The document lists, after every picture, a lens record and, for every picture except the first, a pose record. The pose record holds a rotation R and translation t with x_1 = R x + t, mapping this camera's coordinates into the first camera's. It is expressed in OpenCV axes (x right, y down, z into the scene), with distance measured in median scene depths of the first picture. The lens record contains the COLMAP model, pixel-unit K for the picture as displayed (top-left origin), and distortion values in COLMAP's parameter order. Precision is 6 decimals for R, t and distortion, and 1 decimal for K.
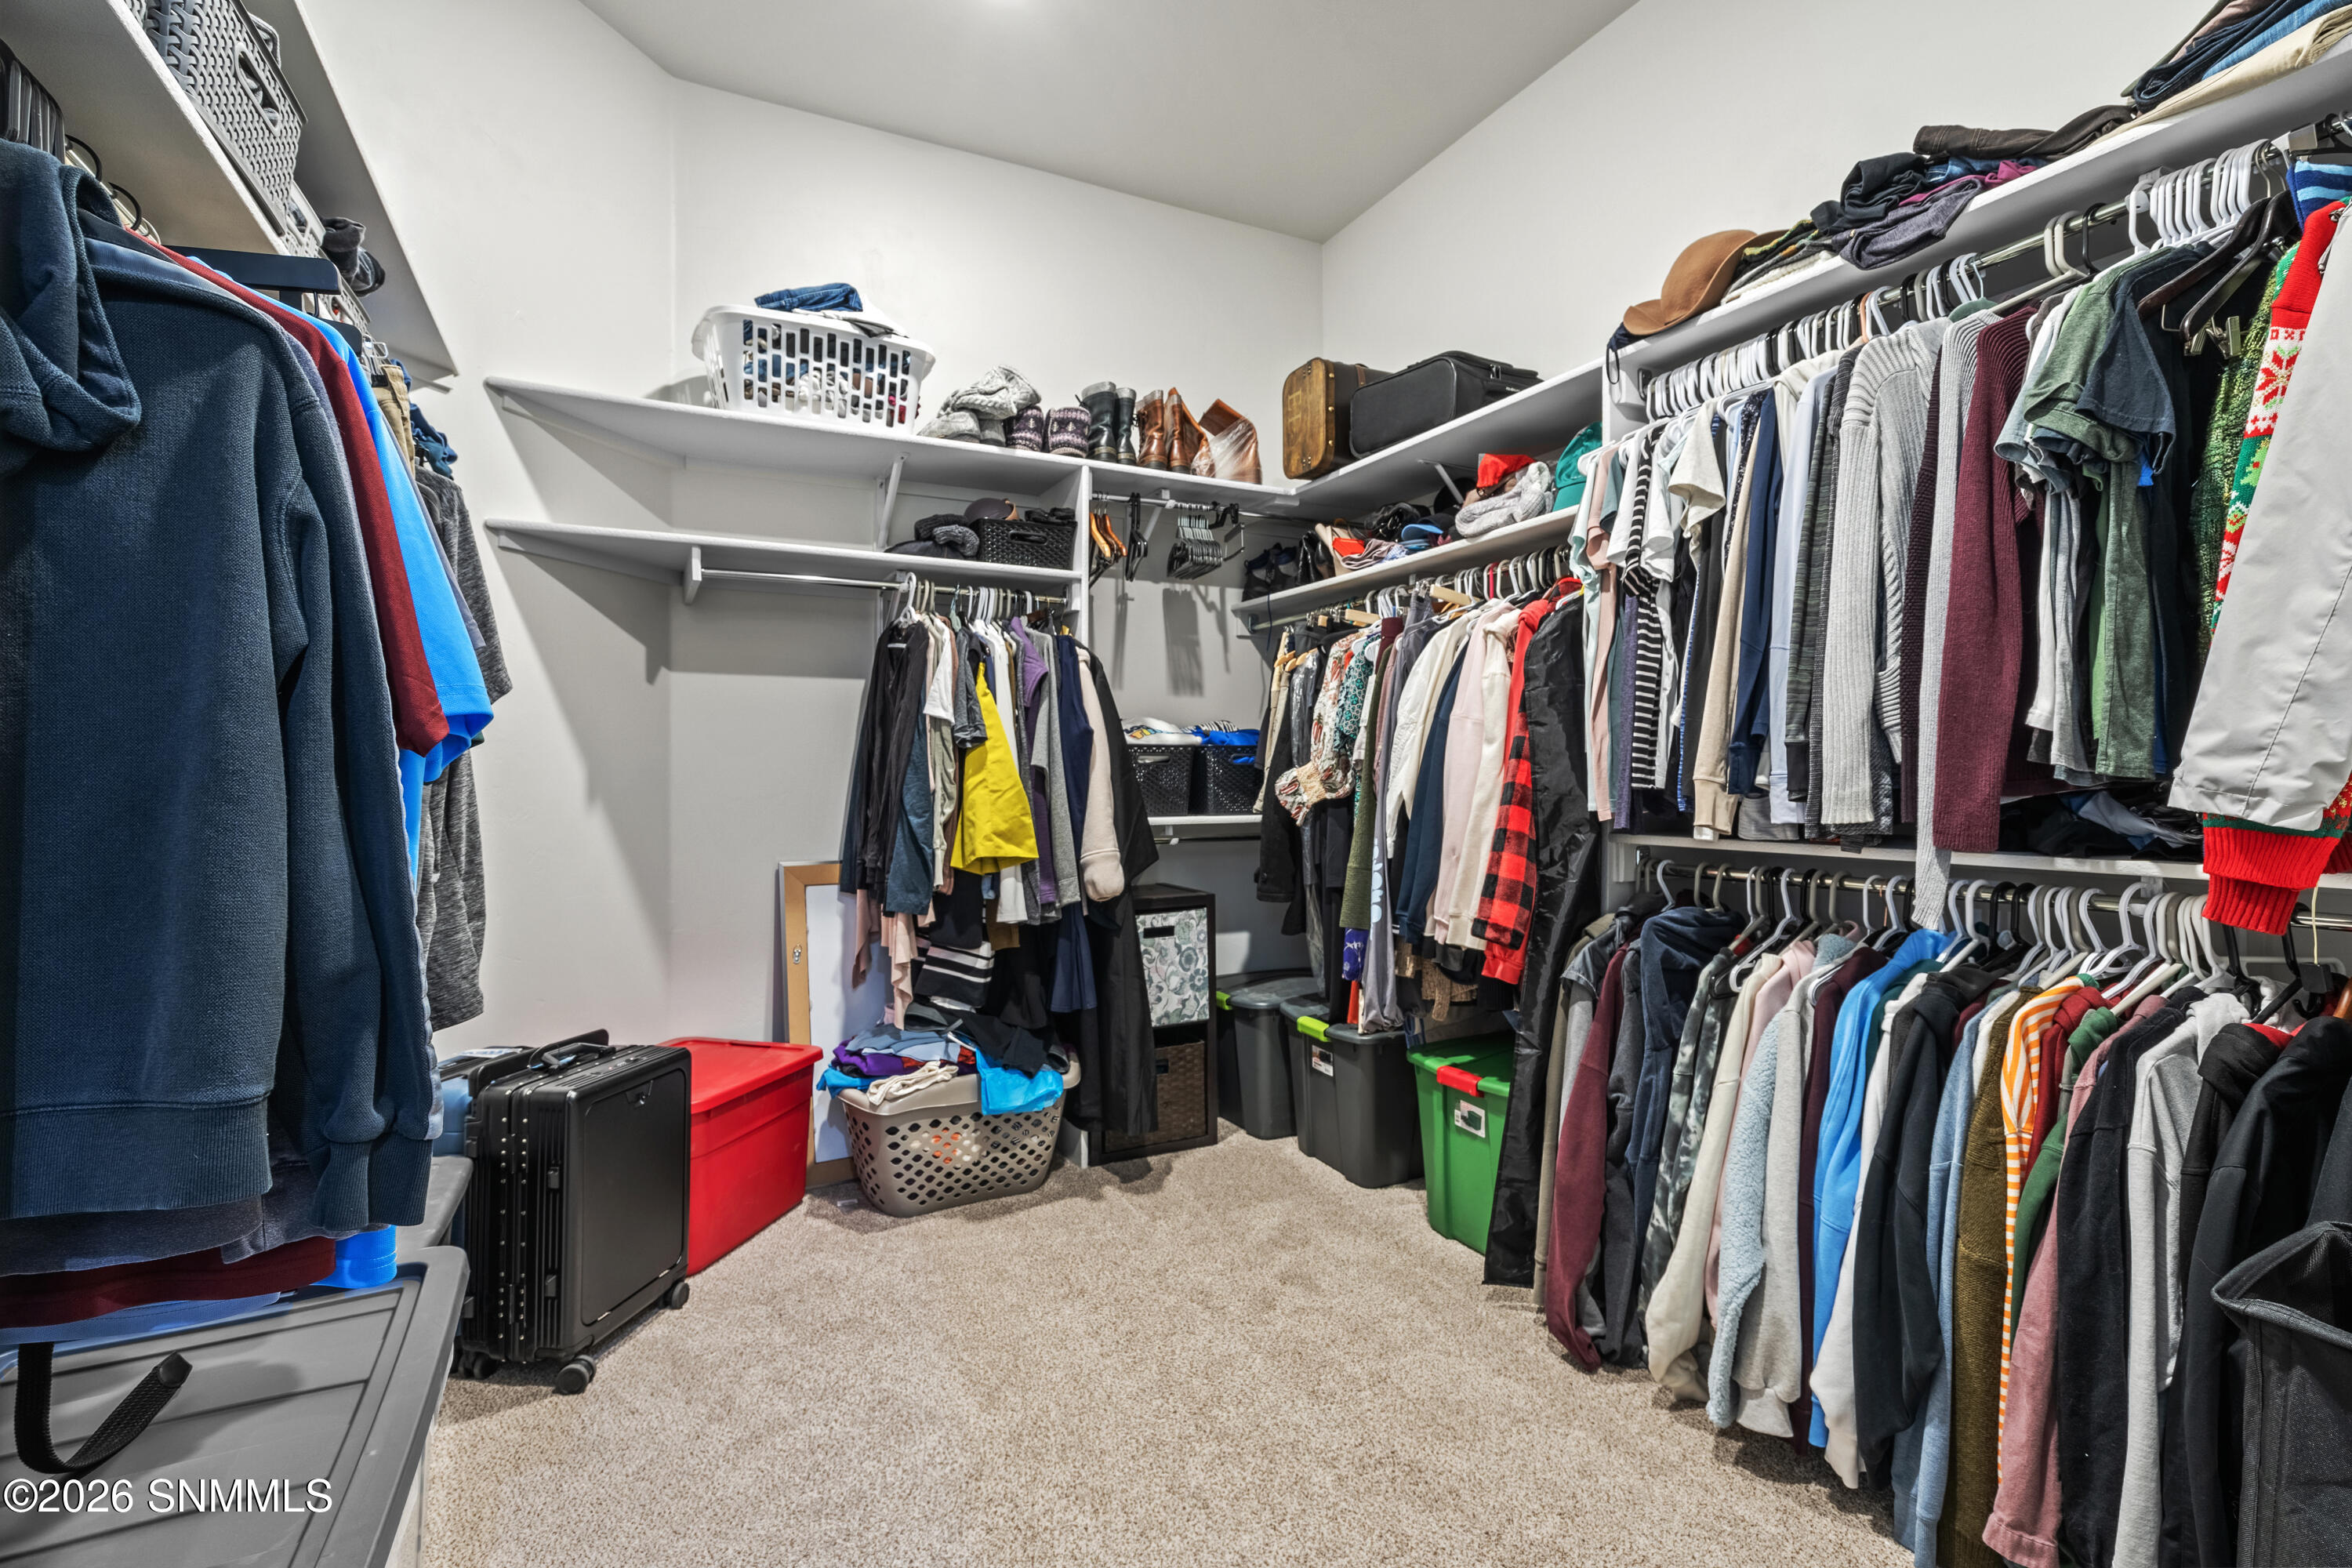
lens RADIAL K [[1089.5, 0, 1178.4], [0, 1089.5, 781.1], [0, 0, 1]] dist [-0.005454, 0.004172]
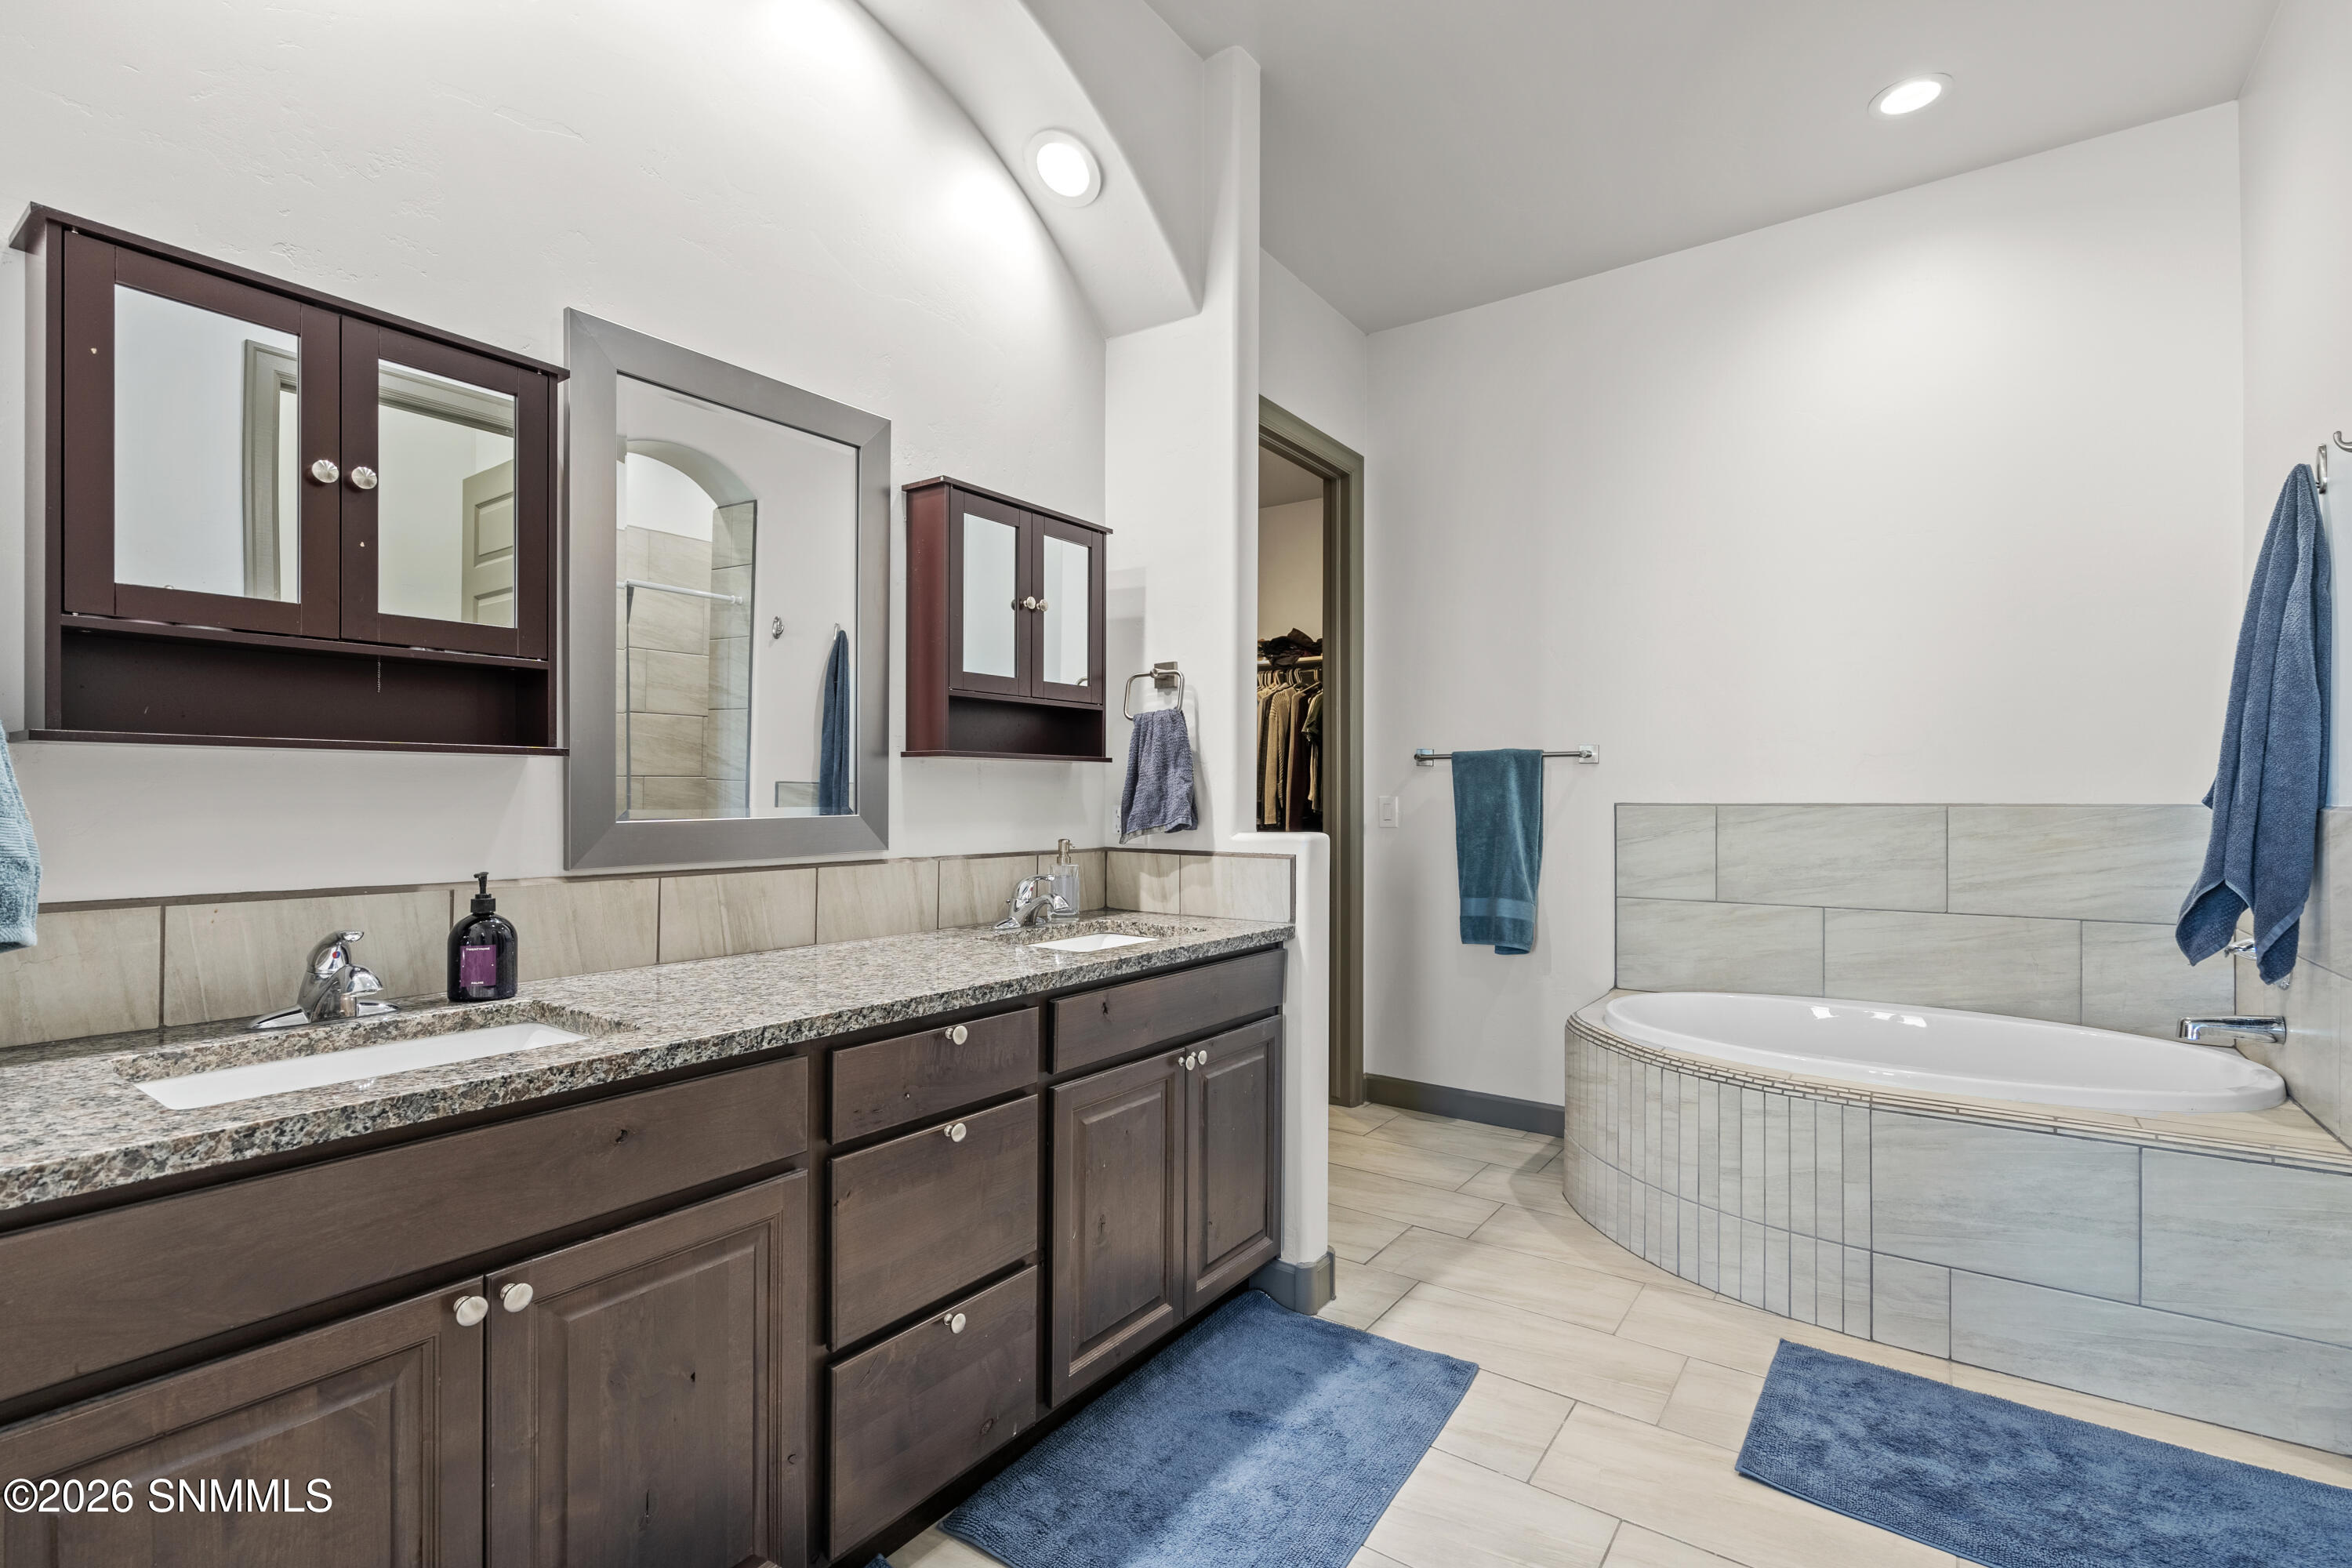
lens RADIAL K [[1089.5, 0, 1180.4], [0, 1089.5, 787.8], [0, 0, 1]] dist [-0.005454, 0.004172]
pose [[0.887461, 0.008166, 0.460810, -1.394214], [-0.004621, 0.999950, -0.008821, -0.050176], [-0.460859, 0.005699, 0.887455, -2.194697]]
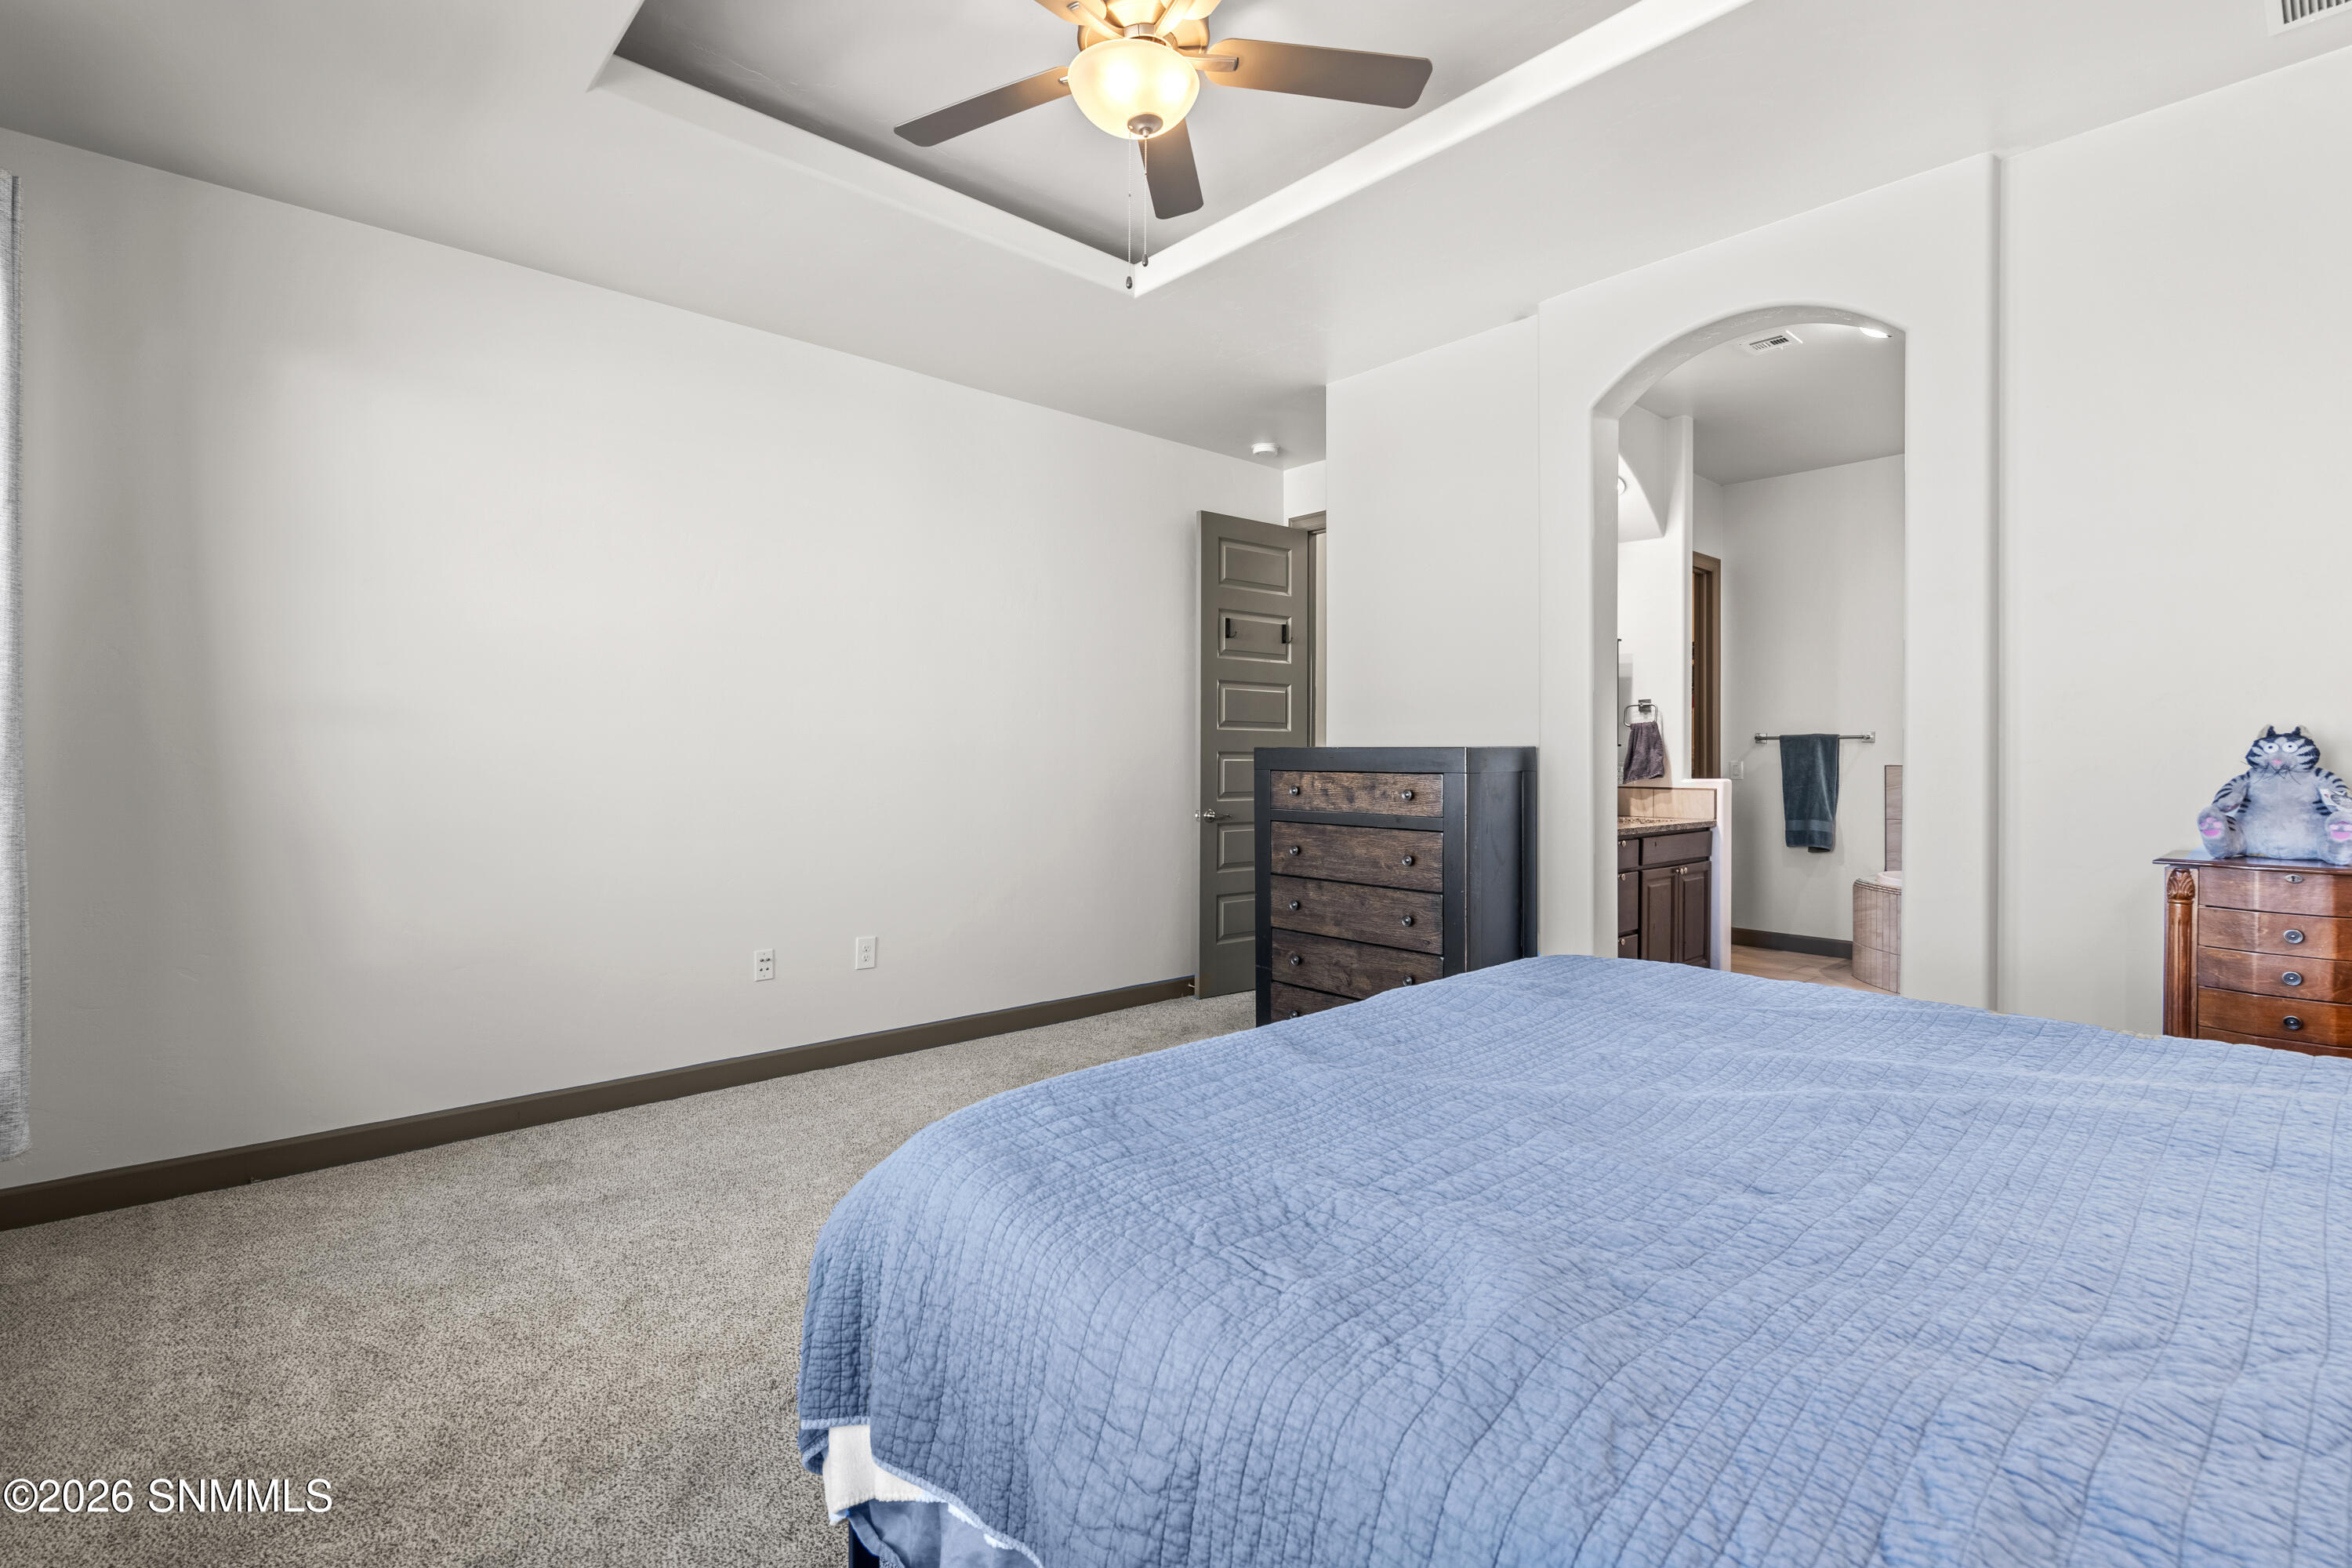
lens RADIAL K [[1089.5, 0, 1172.7], [0, 1089.5, 772.7], [0, 0, 1]] dist [-0.005454, 0.004172]
pose [[0.967003, -0.003065, 0.254747, -5.372530], [0.001270, 0.999973, 0.007208, -0.037816], [-0.254763, -0.006646, 0.966981, -5.948806]]
